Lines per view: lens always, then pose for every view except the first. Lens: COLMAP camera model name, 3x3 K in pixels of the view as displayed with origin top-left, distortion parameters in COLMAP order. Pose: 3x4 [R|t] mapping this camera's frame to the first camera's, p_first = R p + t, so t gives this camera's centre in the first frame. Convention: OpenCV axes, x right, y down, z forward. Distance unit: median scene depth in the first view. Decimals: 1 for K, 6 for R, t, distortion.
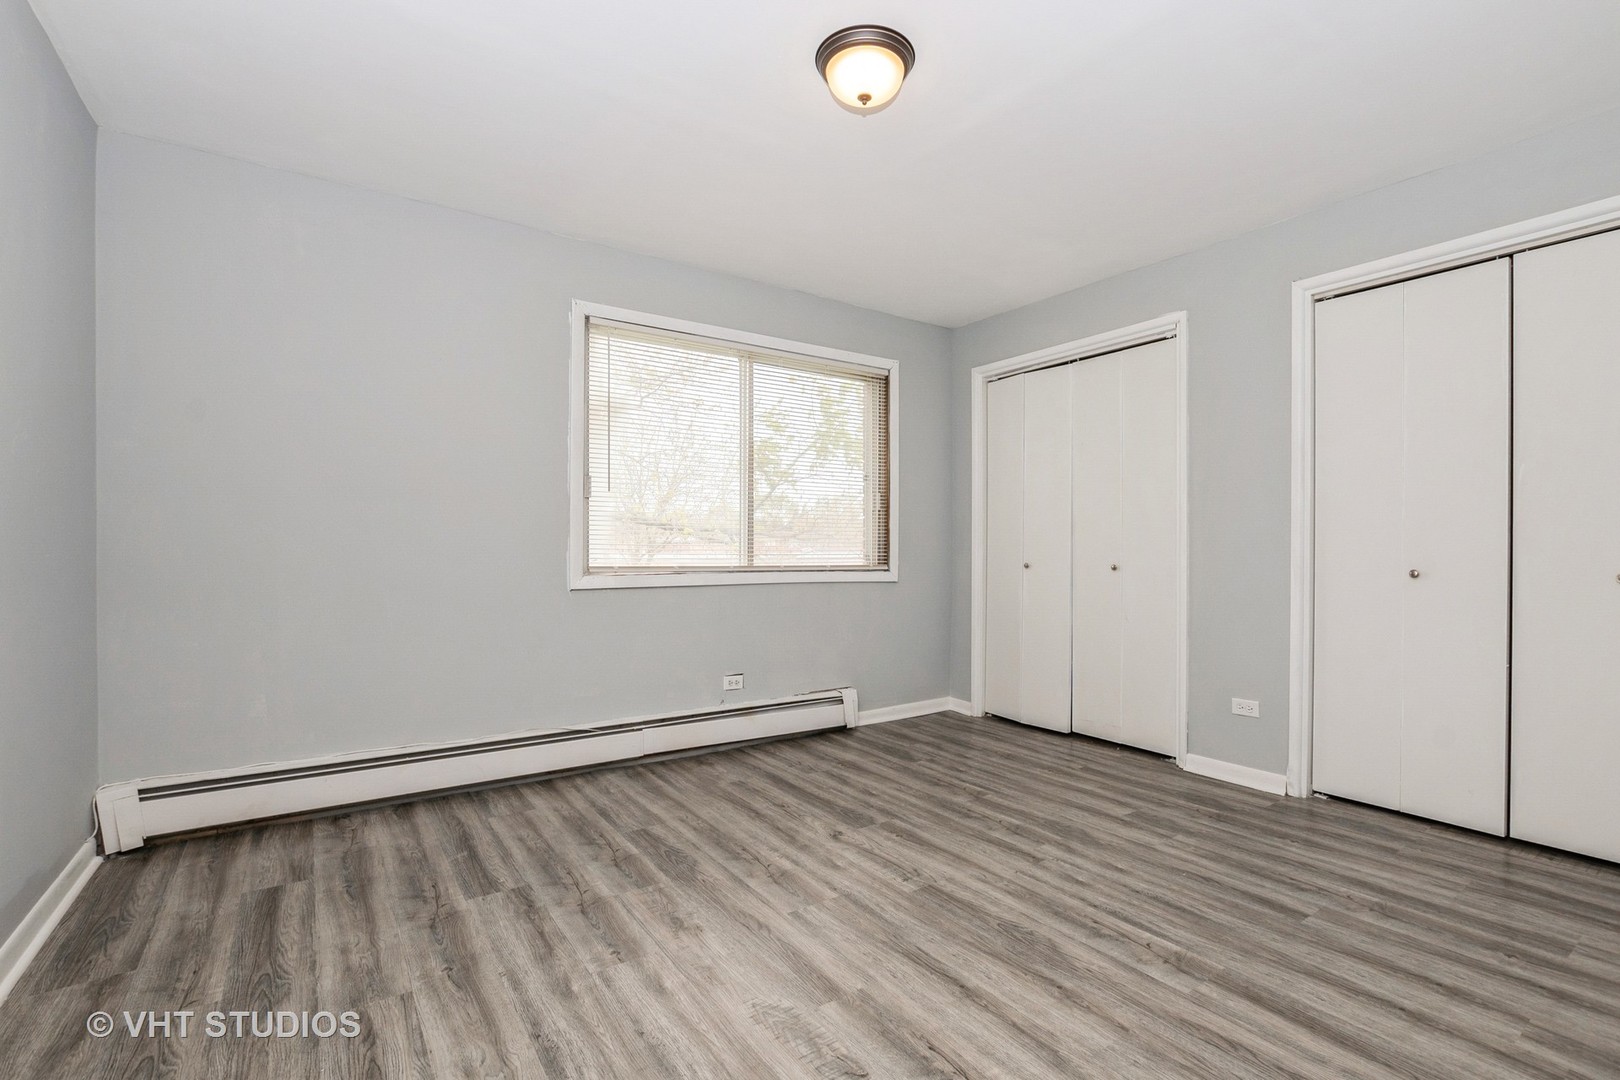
lens RADIAL K [[725.4, 0, 819.3], [0, 725.4, 540.0], [0, 0, 1]] dist [-0.020668, 0.005533]
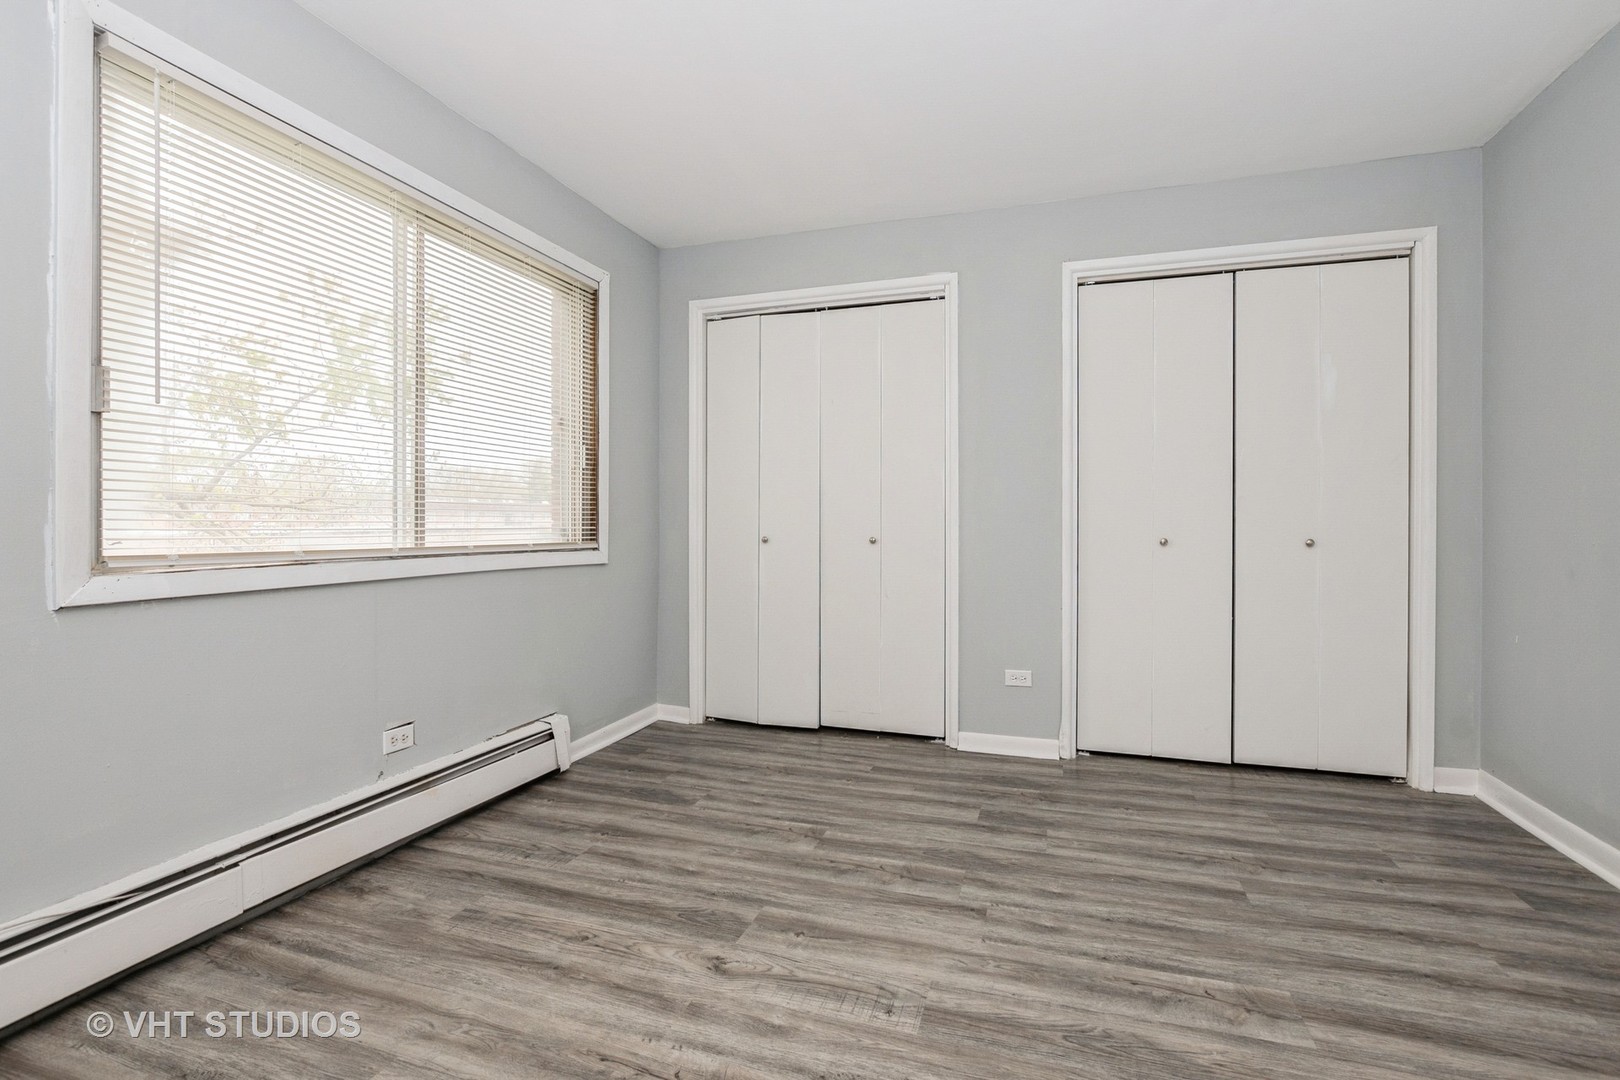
lens RADIAL K [[724.7, 0, 812.1], [0, 724.7, 518.9], [0, 0, 1]] dist [-0.021112, 0.004886]
pose [[0.799389, 0.001432, 0.600812, -0.240271], [-0.006177, 0.999964, 0.005835, 0.006726], [-0.600782, -0.008376, 0.799369, 0.363904]]
